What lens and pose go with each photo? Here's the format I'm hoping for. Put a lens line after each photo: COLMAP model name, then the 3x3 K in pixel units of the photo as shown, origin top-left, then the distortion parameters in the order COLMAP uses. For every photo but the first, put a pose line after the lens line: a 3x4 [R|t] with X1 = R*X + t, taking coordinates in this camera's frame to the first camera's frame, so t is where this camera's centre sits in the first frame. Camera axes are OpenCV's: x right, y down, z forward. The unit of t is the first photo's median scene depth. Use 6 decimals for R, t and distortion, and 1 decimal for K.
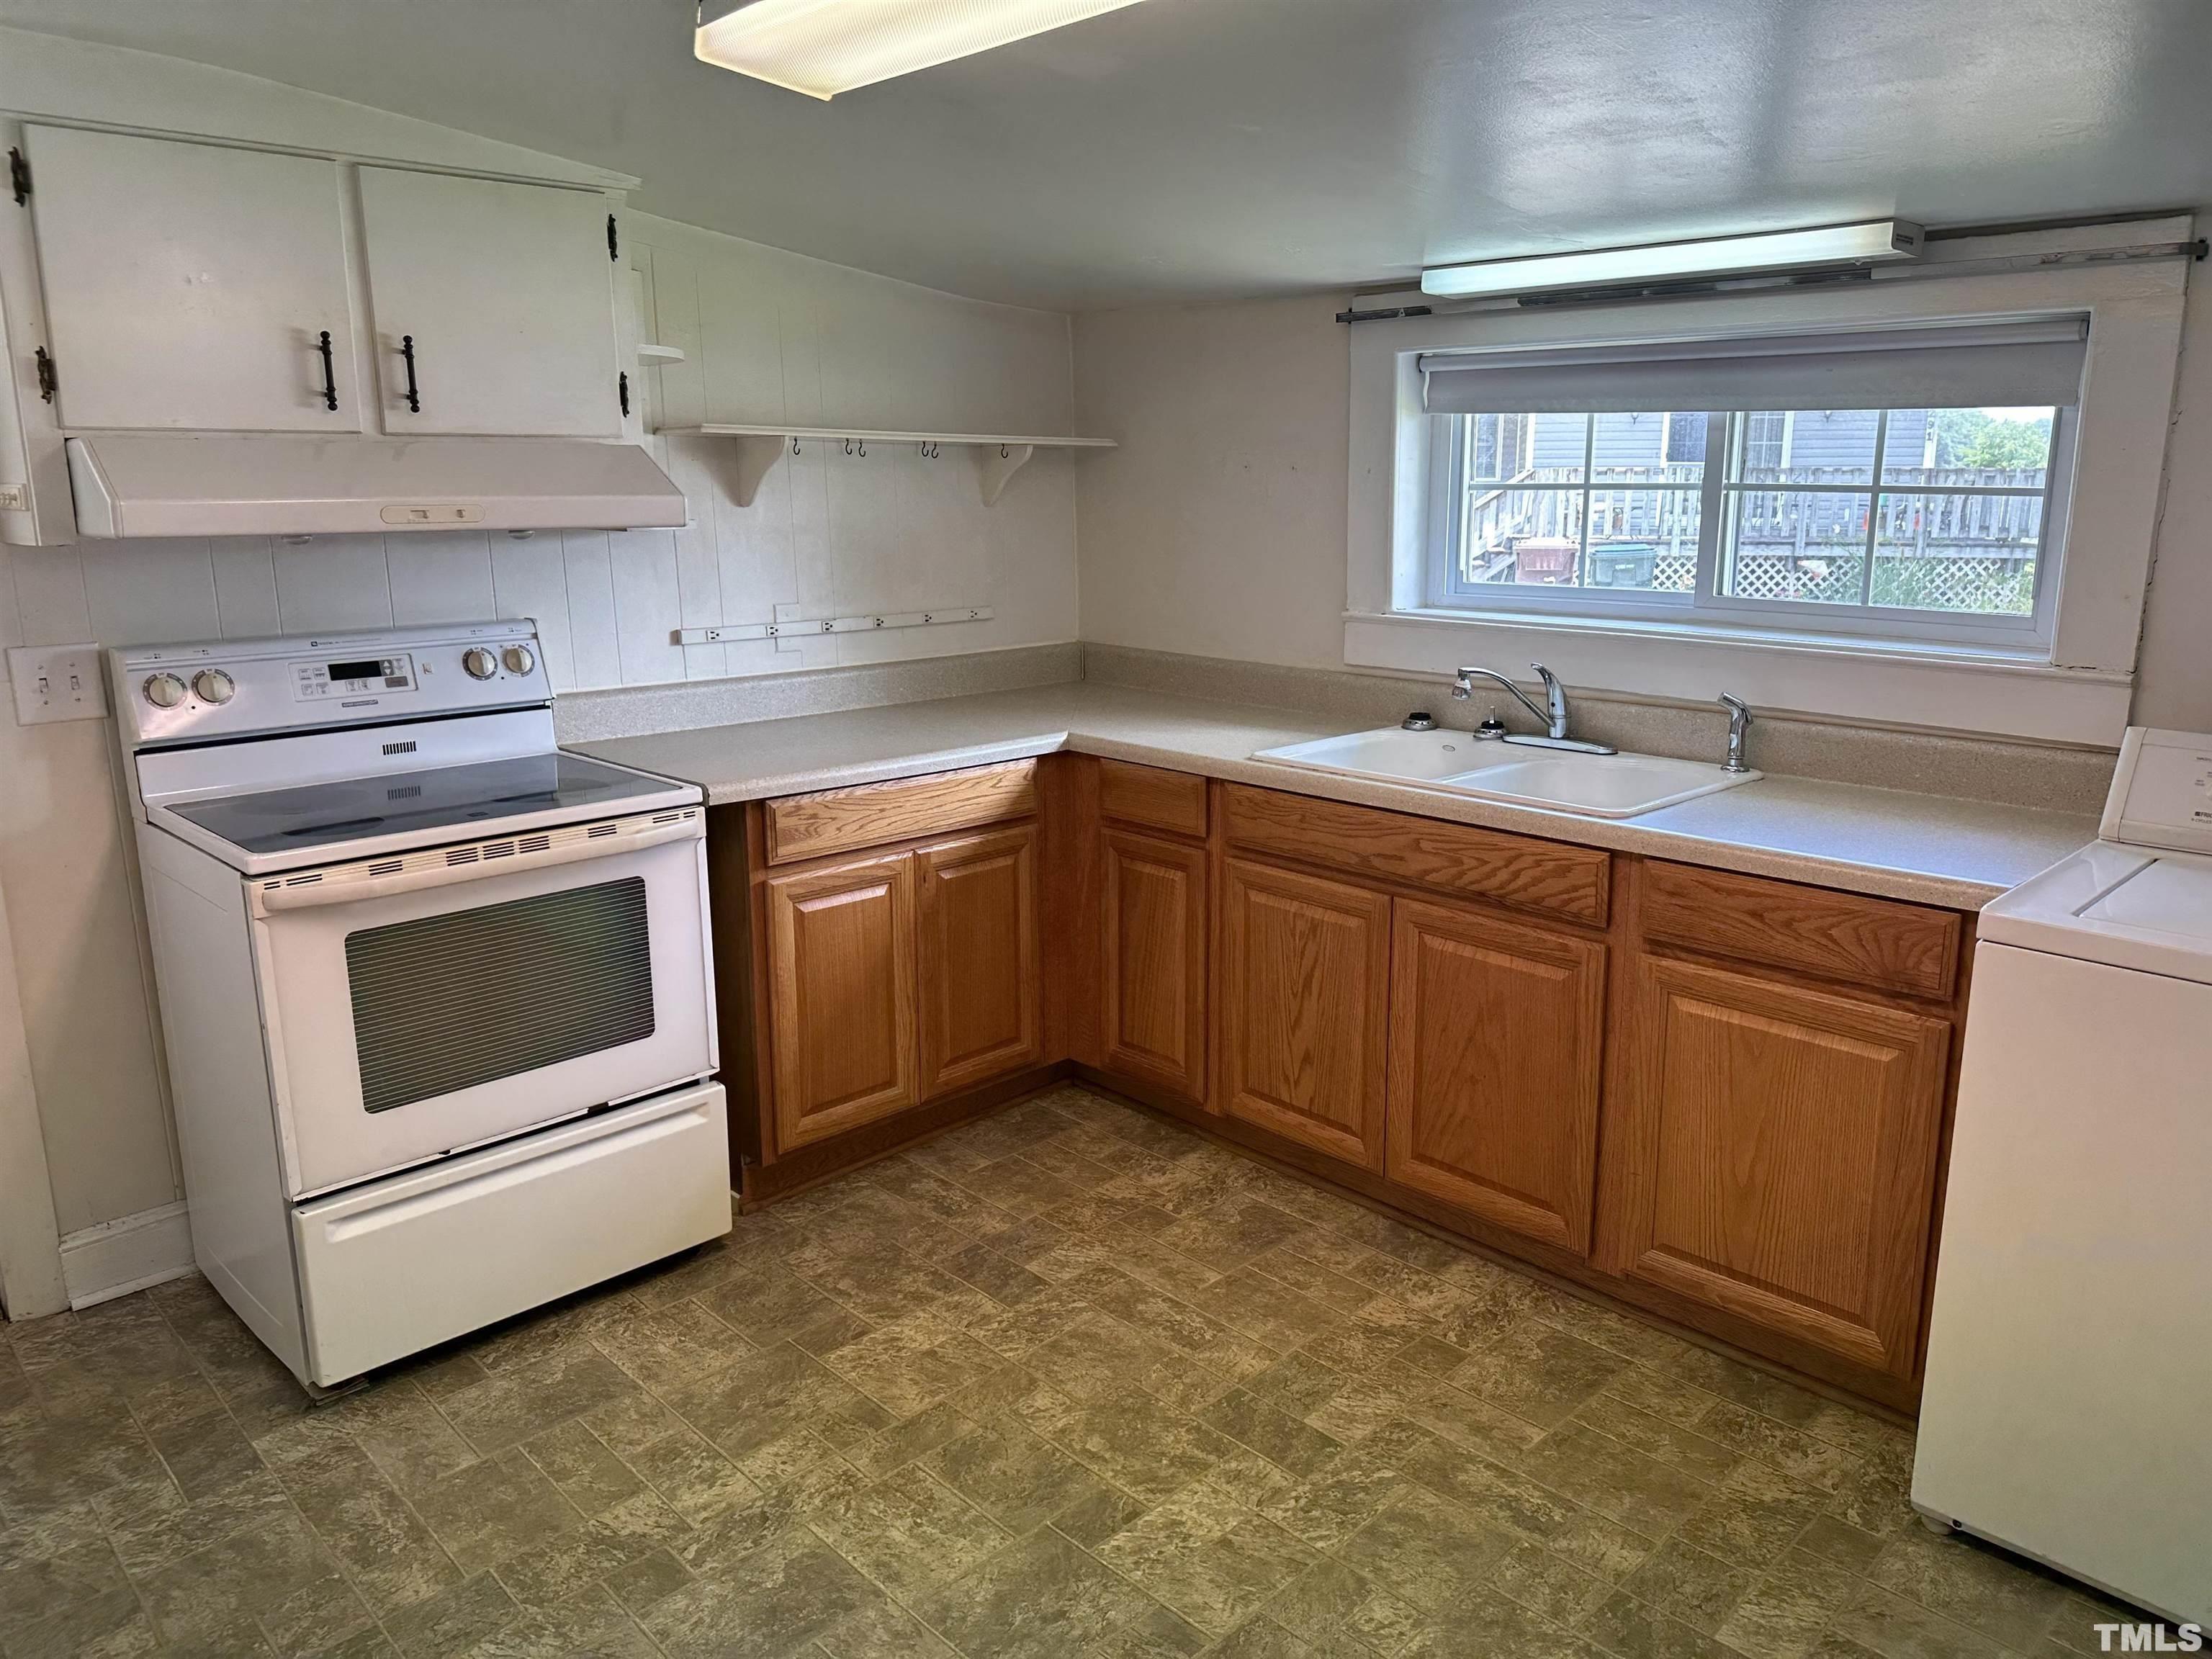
lens RADIAL K [[1520.8, 0, 1110.5], [0, 1520.8, 820.7], [0, 0, 1]] dist [0.126176, -0.181722]
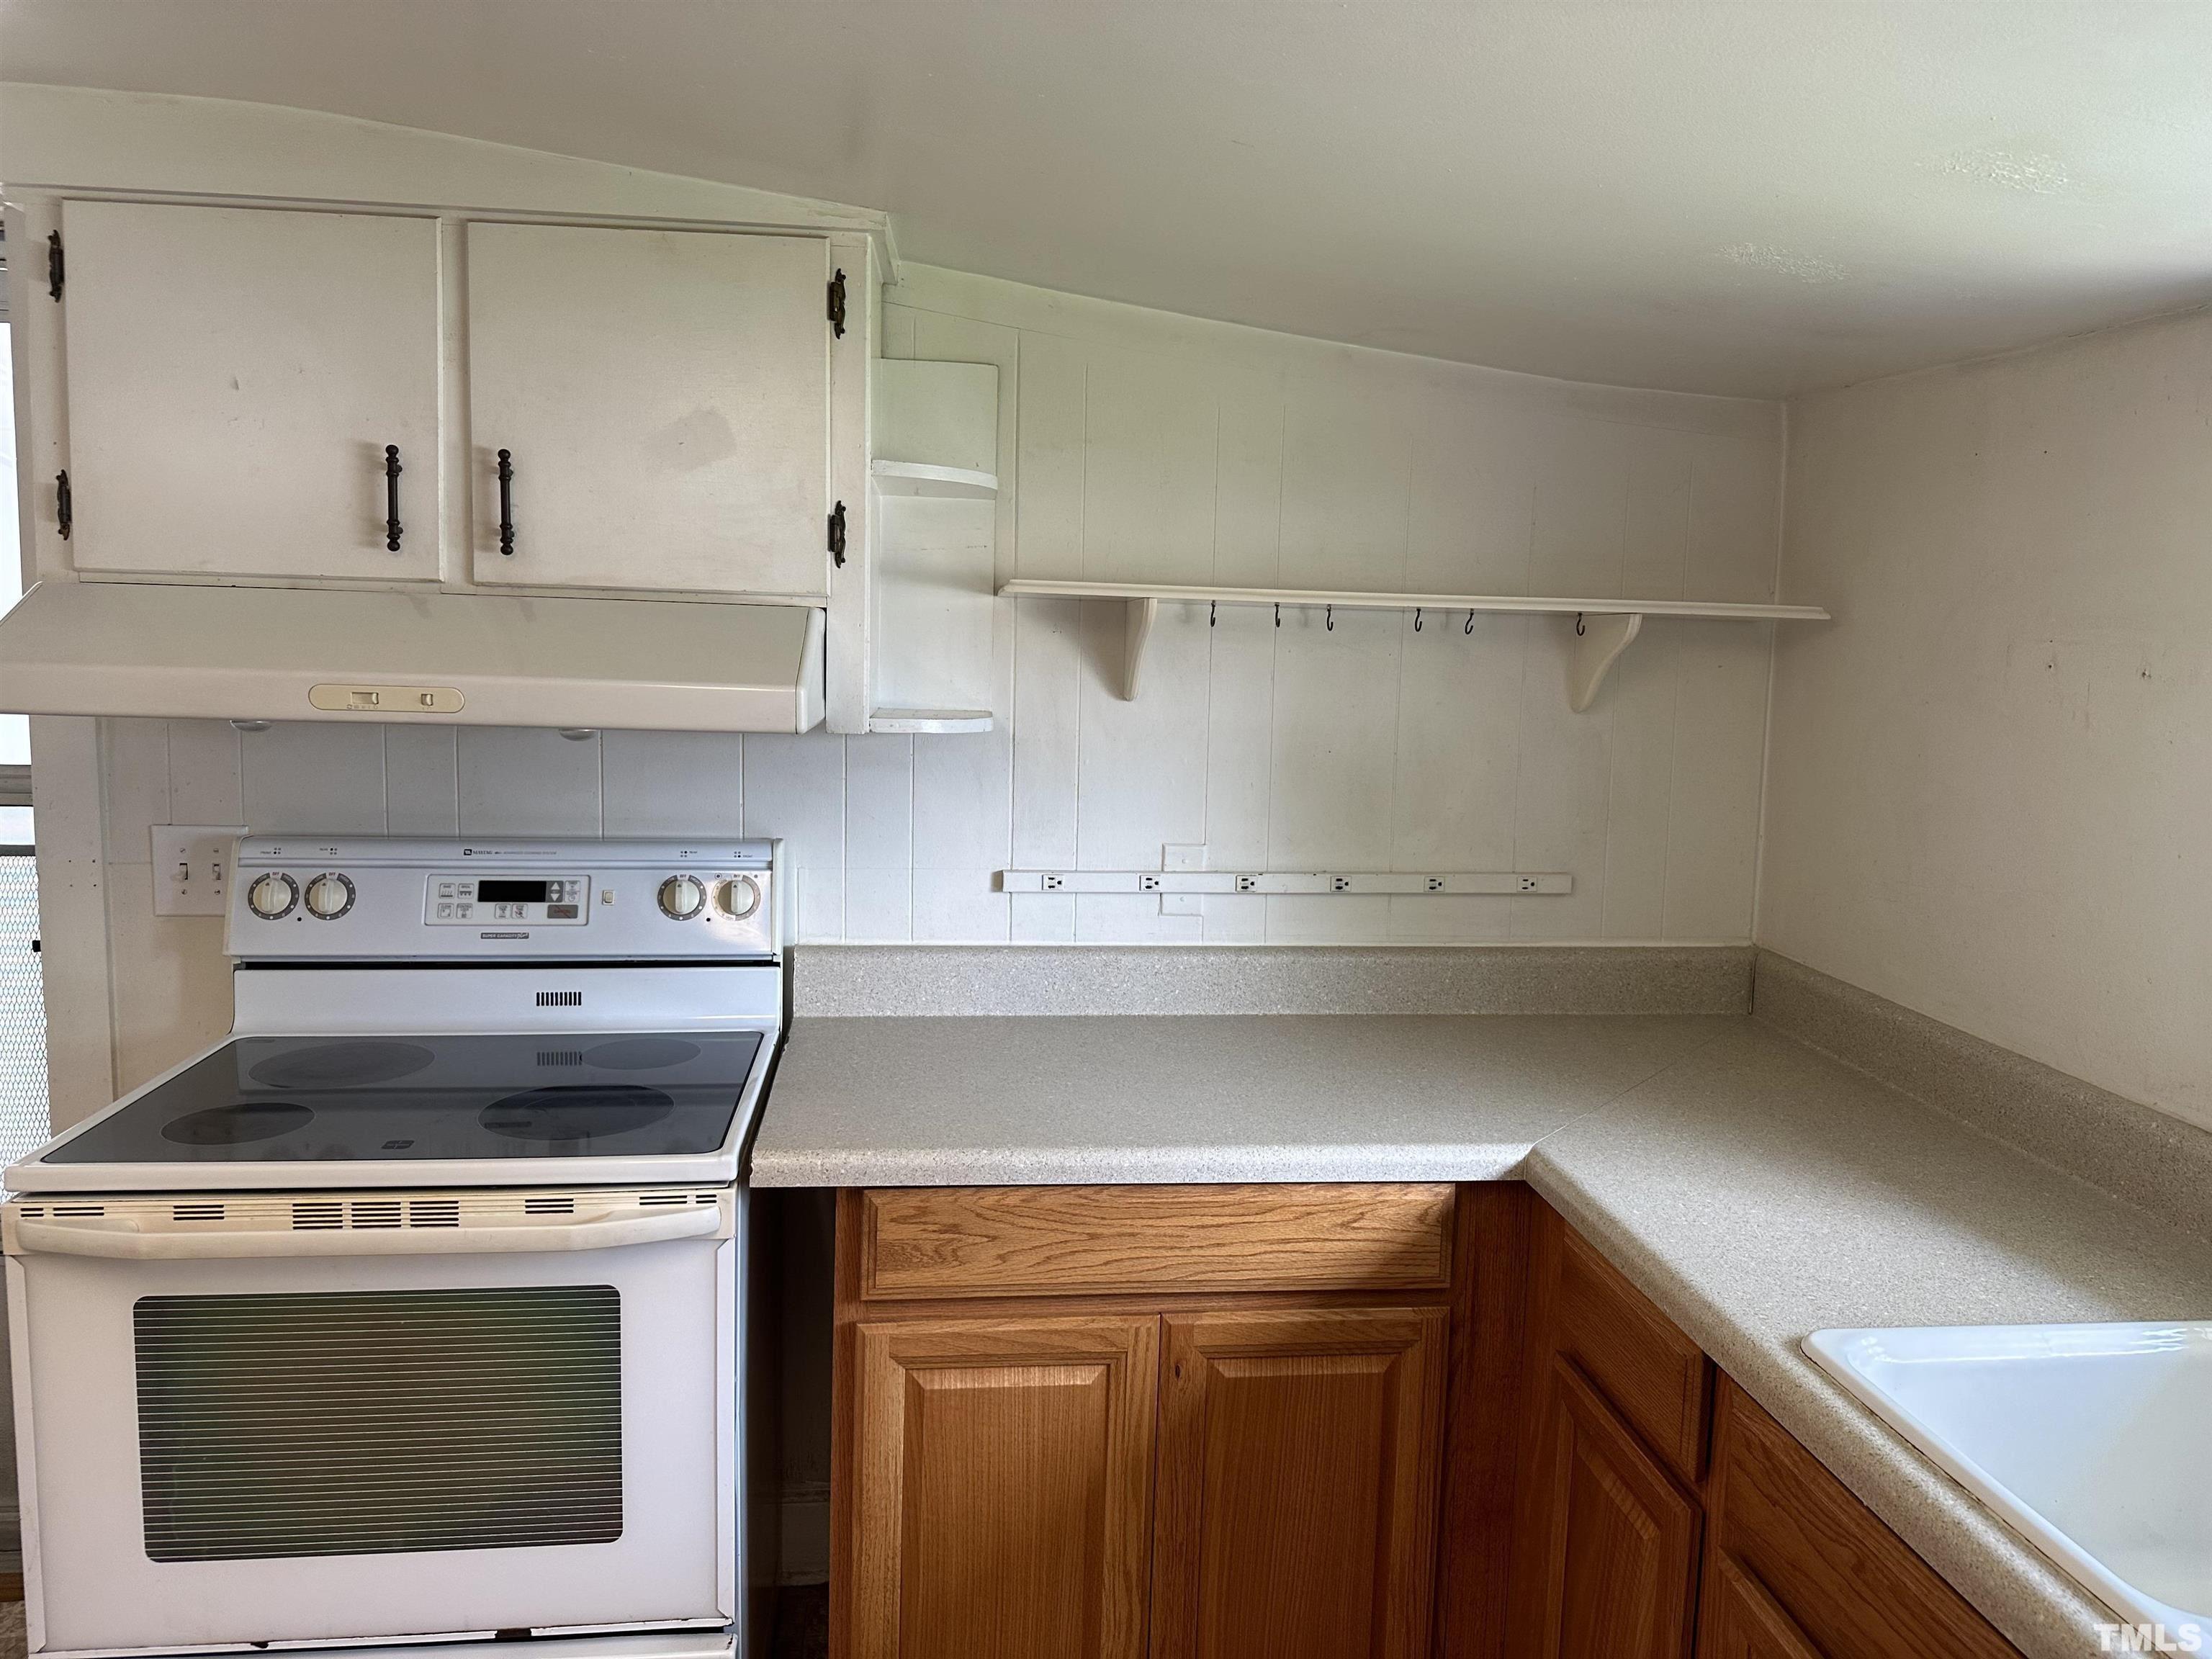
lens RADIAL K [[1520.8, 0, 1110.5], [0, 1520.8, 820.7], [0, 0, 1]] dist [0.126176, -0.181722]
pose [[0.795724, 0.101114, -0.597159, 0.192146], [-0.163028, 0.985333, -0.050396, -0.140393], [0.583305, 0.137455, 0.800538, 0.561934]]
